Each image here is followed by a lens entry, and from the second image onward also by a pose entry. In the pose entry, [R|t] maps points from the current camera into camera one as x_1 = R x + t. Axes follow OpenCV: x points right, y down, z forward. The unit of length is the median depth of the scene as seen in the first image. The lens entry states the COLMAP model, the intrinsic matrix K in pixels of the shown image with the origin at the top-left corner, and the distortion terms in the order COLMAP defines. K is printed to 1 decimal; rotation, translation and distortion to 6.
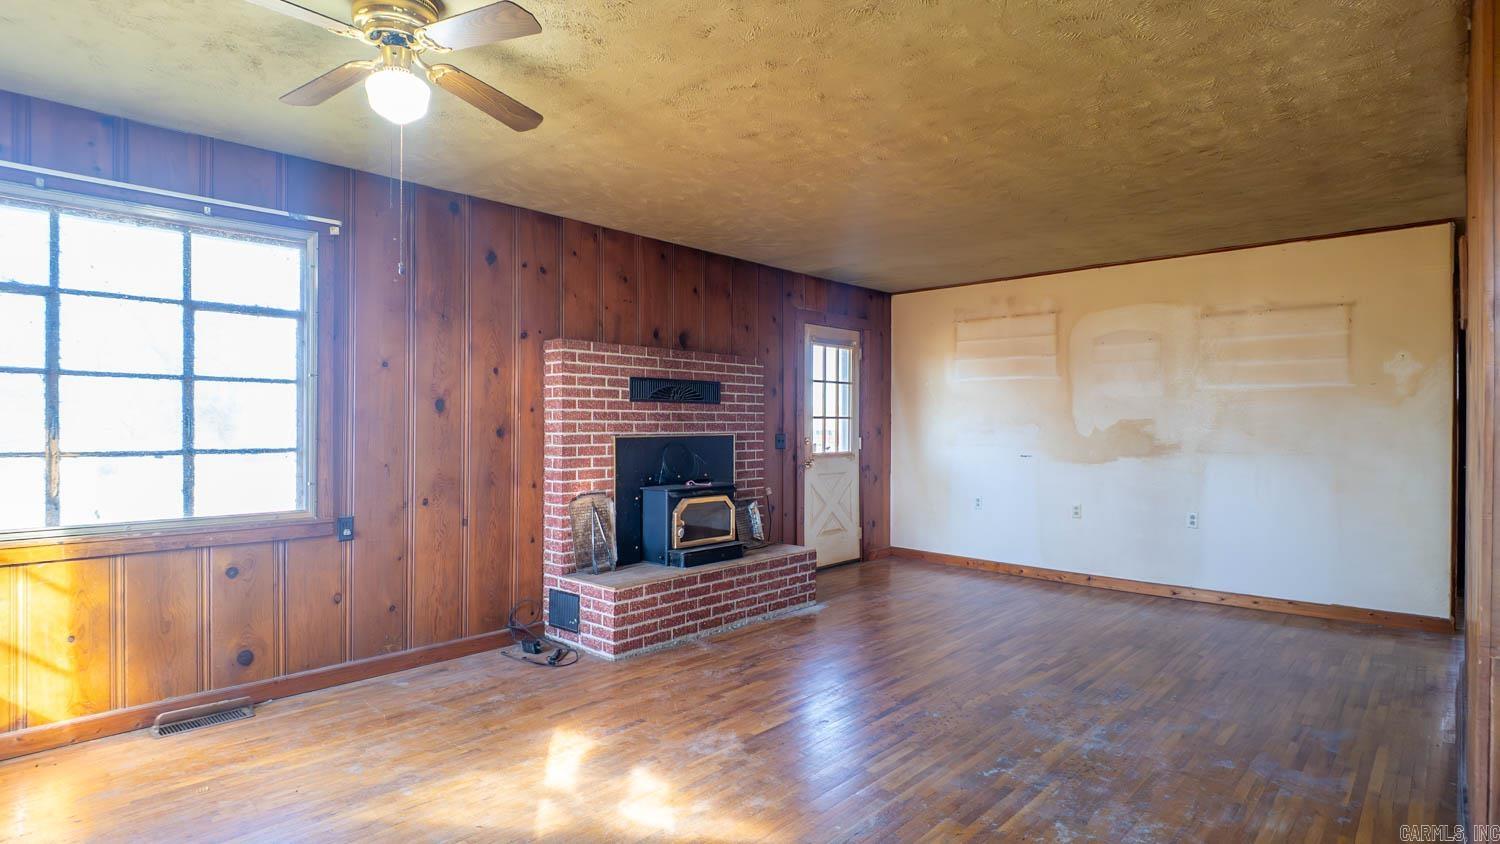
lens RADIAL K [[806.7, 0, 749.1], [0, 806.7, 421.7], [0, 0, 1]] dist [0.017715, -0.001016]
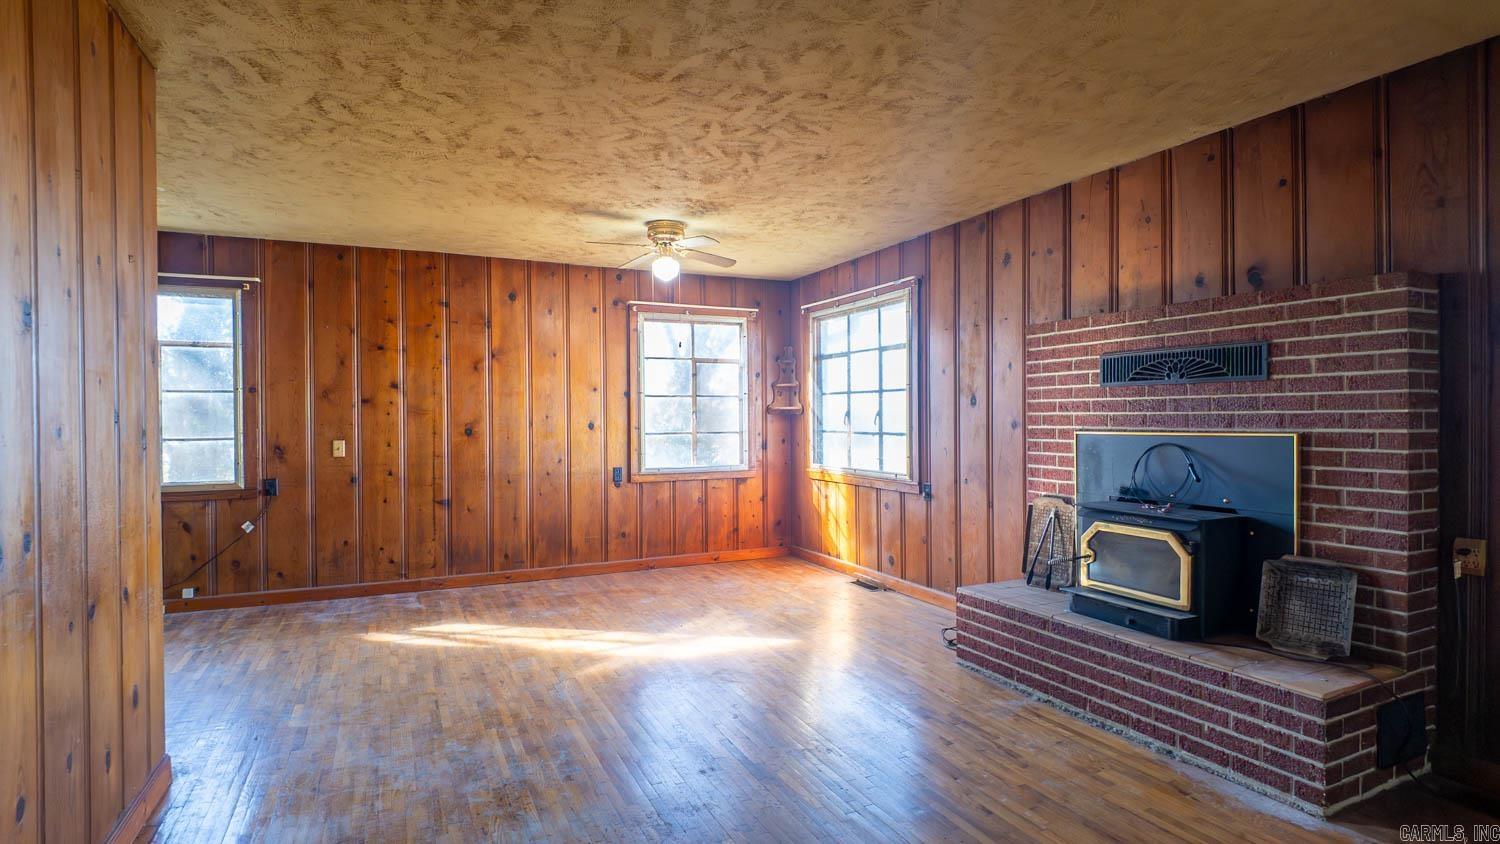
lens RADIAL K [[806.7, 0, 749.3], [0, 806.7, 424.7], [0, 0, 1]] dist [0.017715, -0.001016]
pose [[-0.411823, 0.002836, -0.911259, 0.817991], [-0.000721, 0.999994, 0.003438, 0.010112], [0.911264, 0.002073, -0.411818, 1.184032]]
